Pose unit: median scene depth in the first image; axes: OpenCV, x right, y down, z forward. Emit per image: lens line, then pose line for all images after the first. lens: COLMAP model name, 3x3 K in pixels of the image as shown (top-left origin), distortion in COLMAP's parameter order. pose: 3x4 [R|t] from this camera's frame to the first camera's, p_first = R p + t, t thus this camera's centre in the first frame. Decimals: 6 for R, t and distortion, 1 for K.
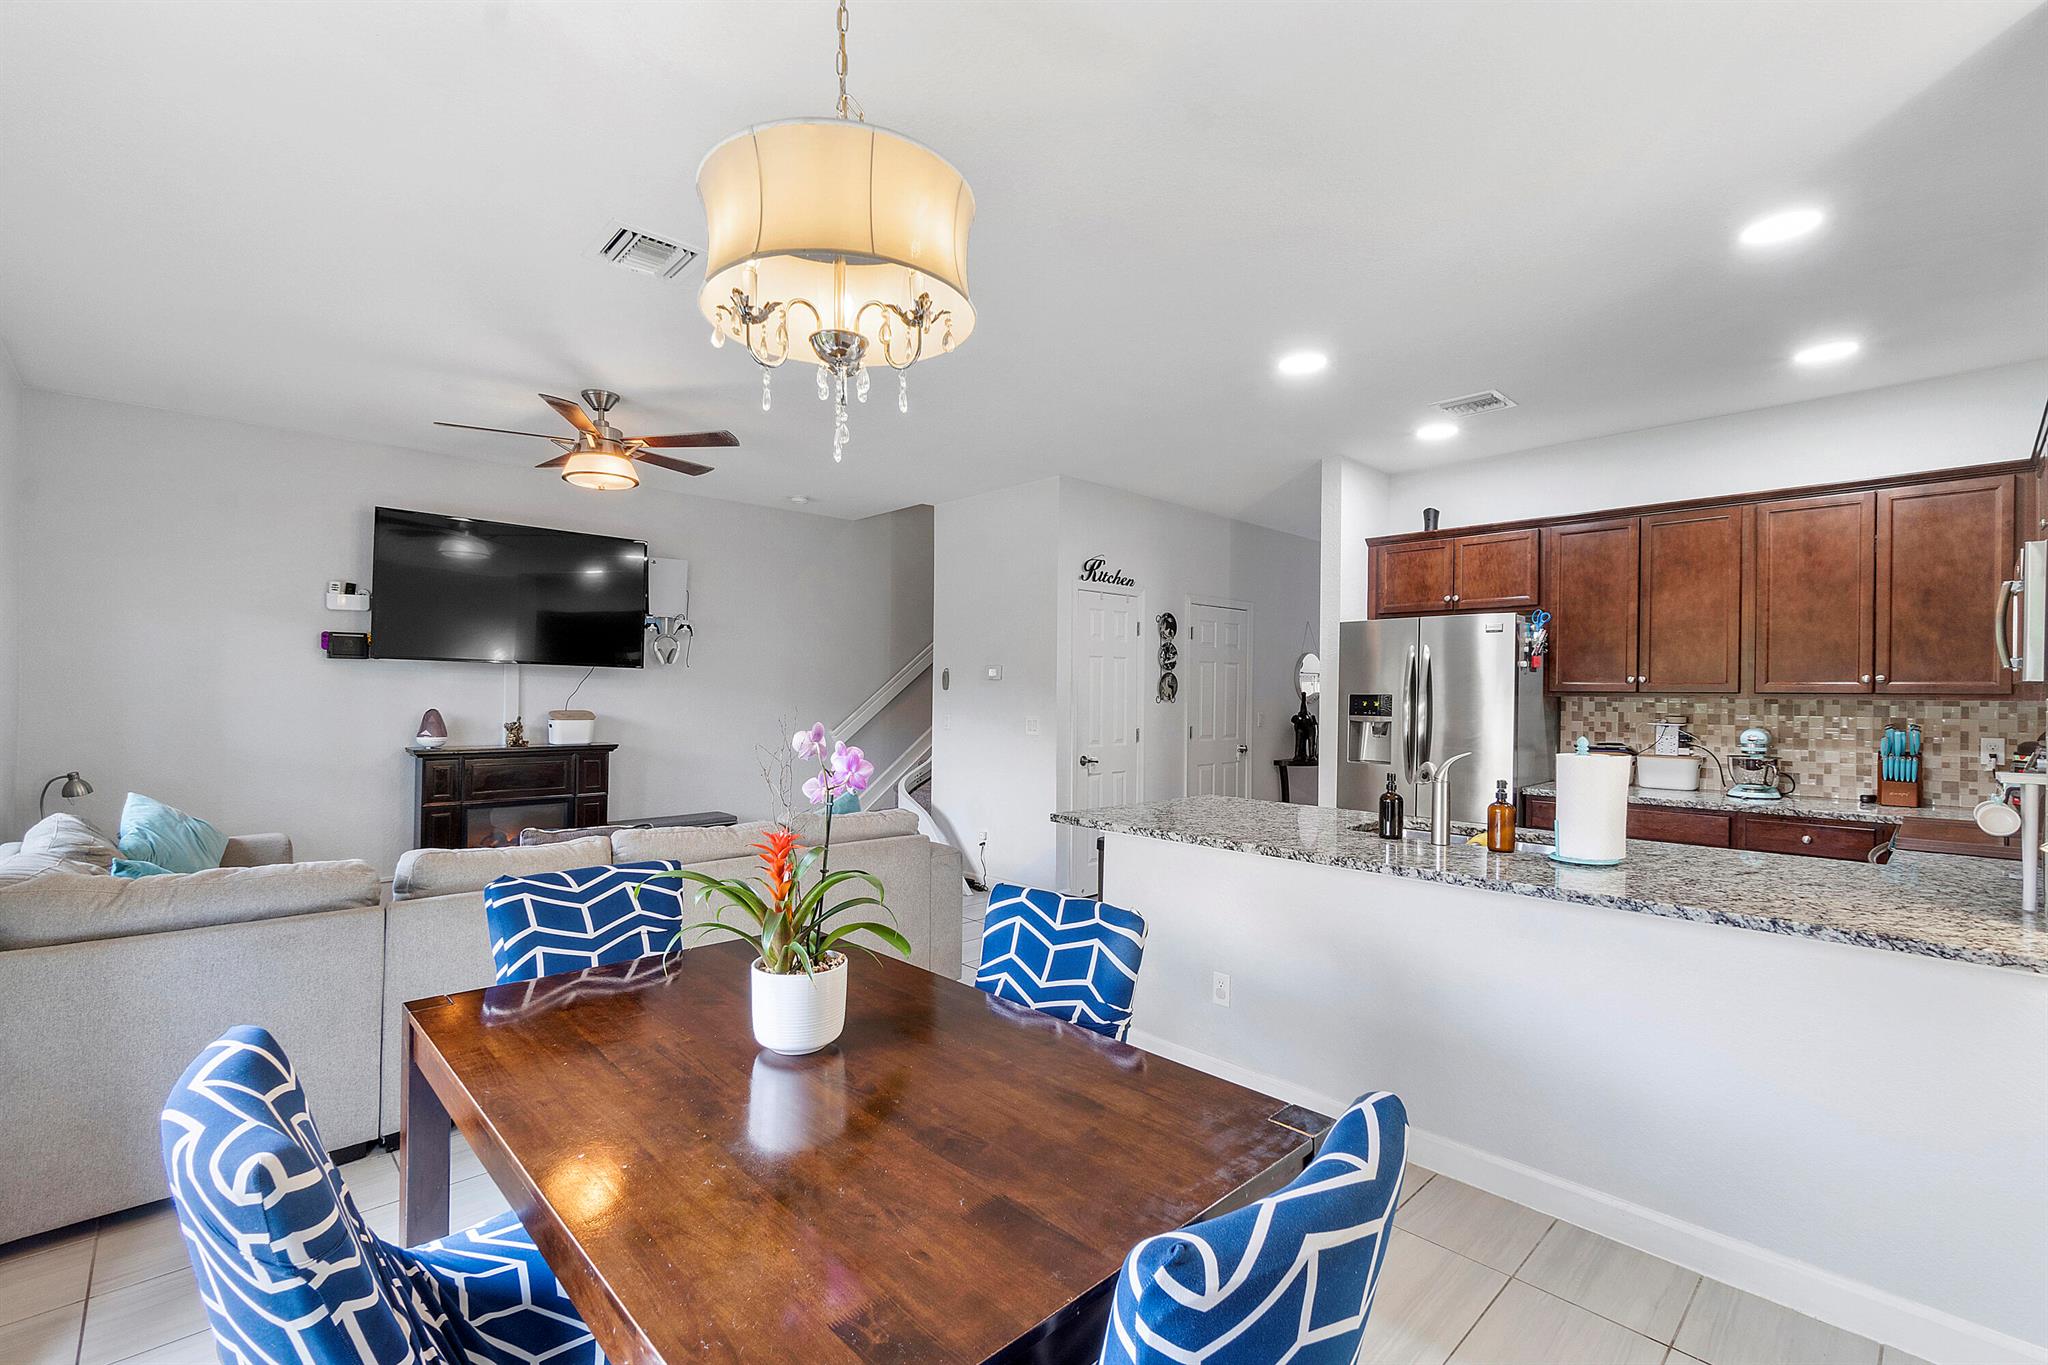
lens RADIAL K [[894.6, 0, 1024.0], [0, 894.6, 682.5], [0, 0, 1]] dist [0.000683, 0.000204]
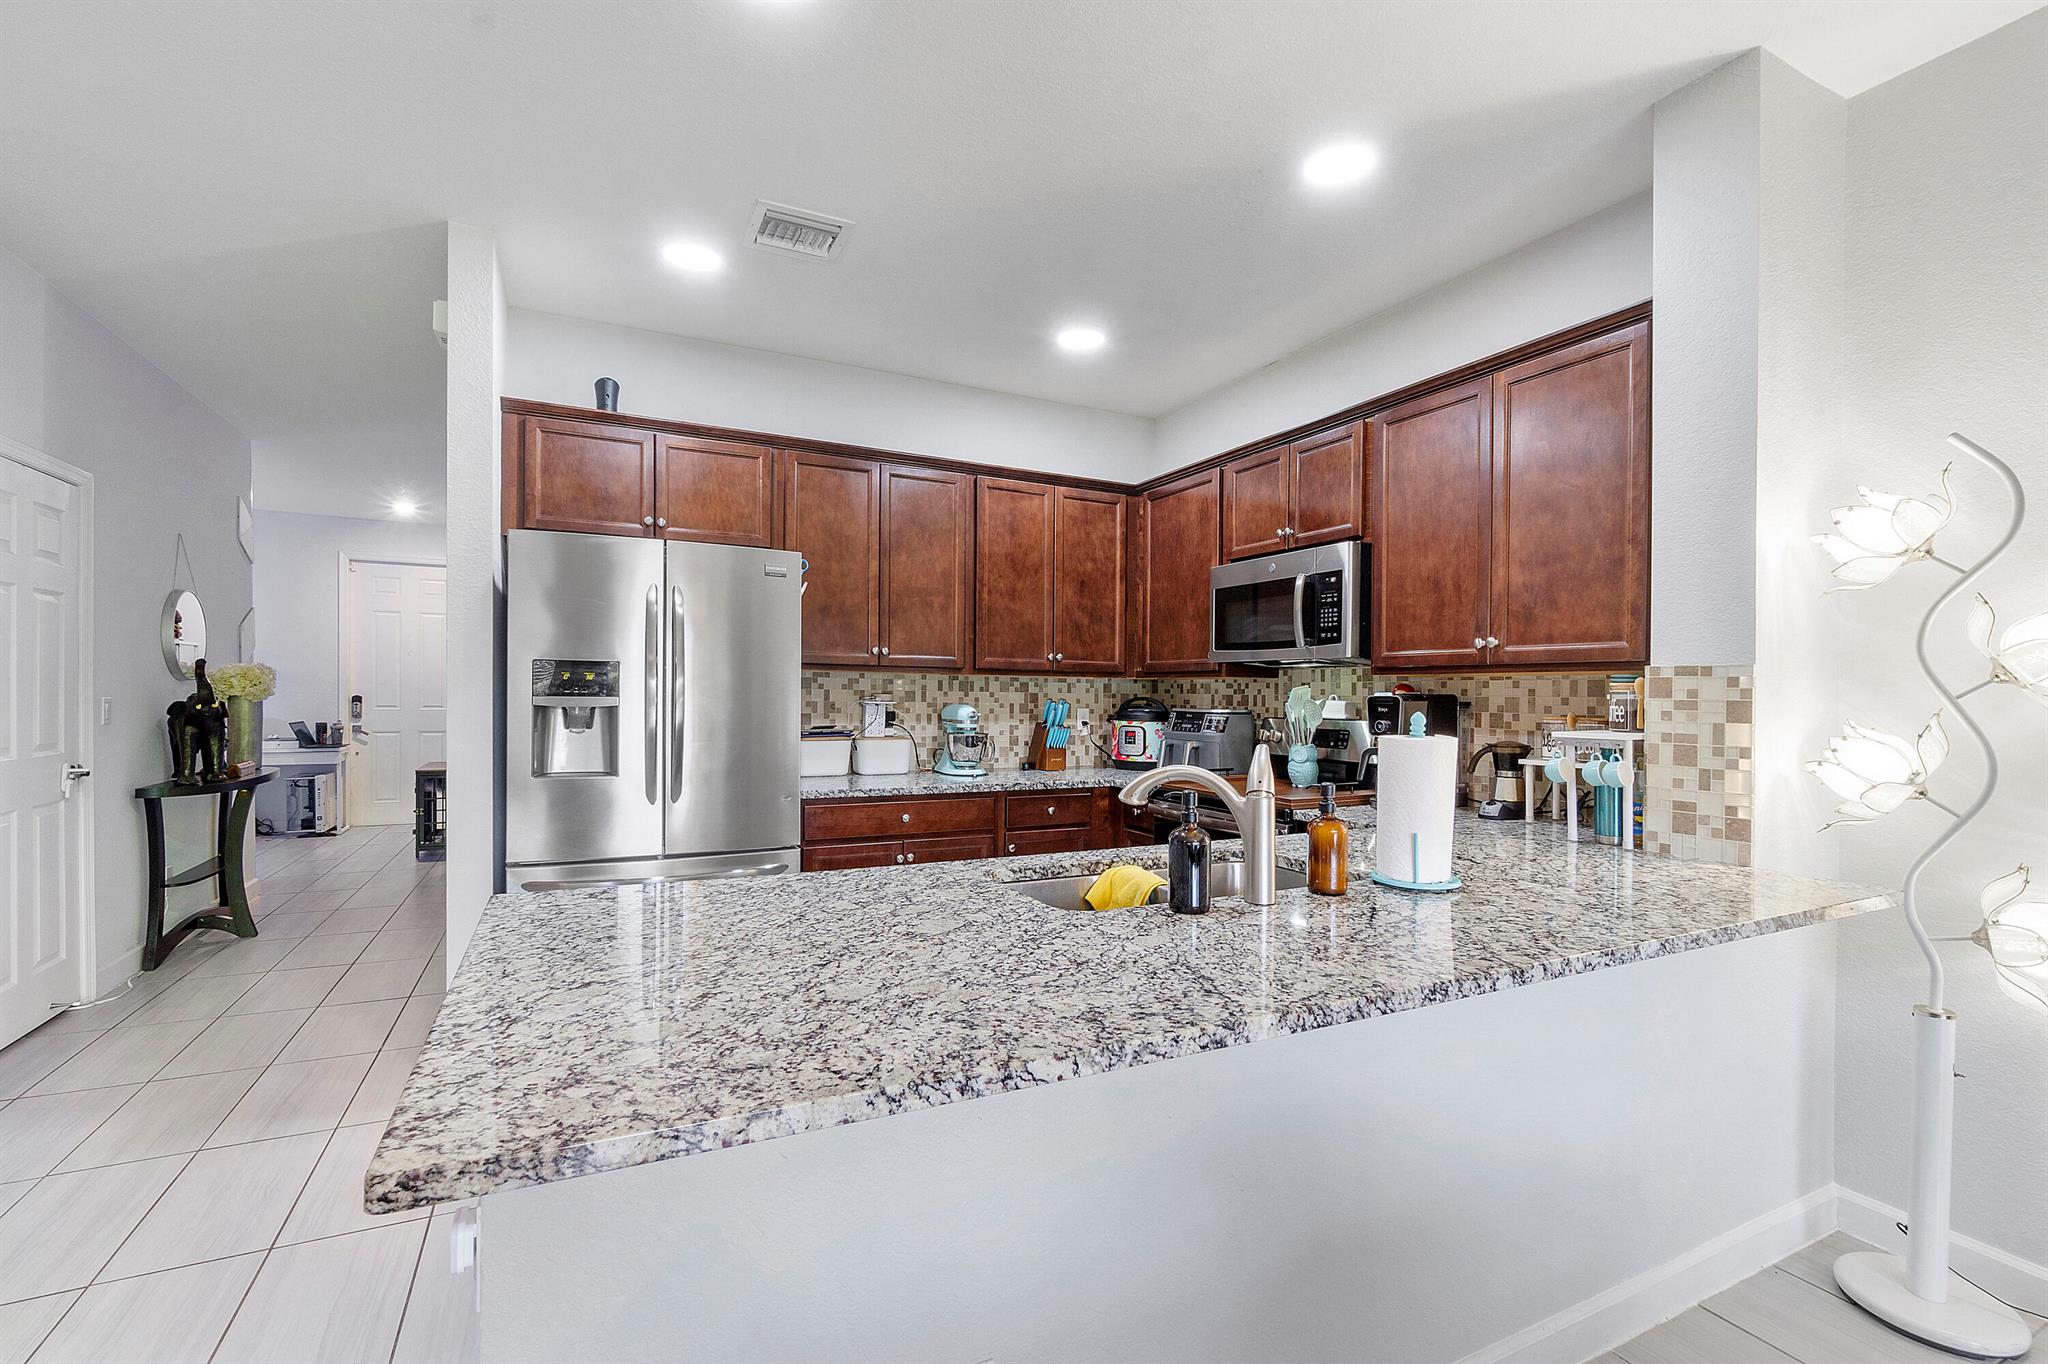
lens RADIAL K [[879.8, 0, 1019.7], [0, 879.8, 710.3], [0, 0, 1]] dist [0.000522, -0.000046]
pose [[0.301696, -0.022687, 0.953134, -0.084347], [-0.021853, 0.999290, 0.030703, 0.025038], [-0.953154, -0.030092, 0.300986, 0.615577]]
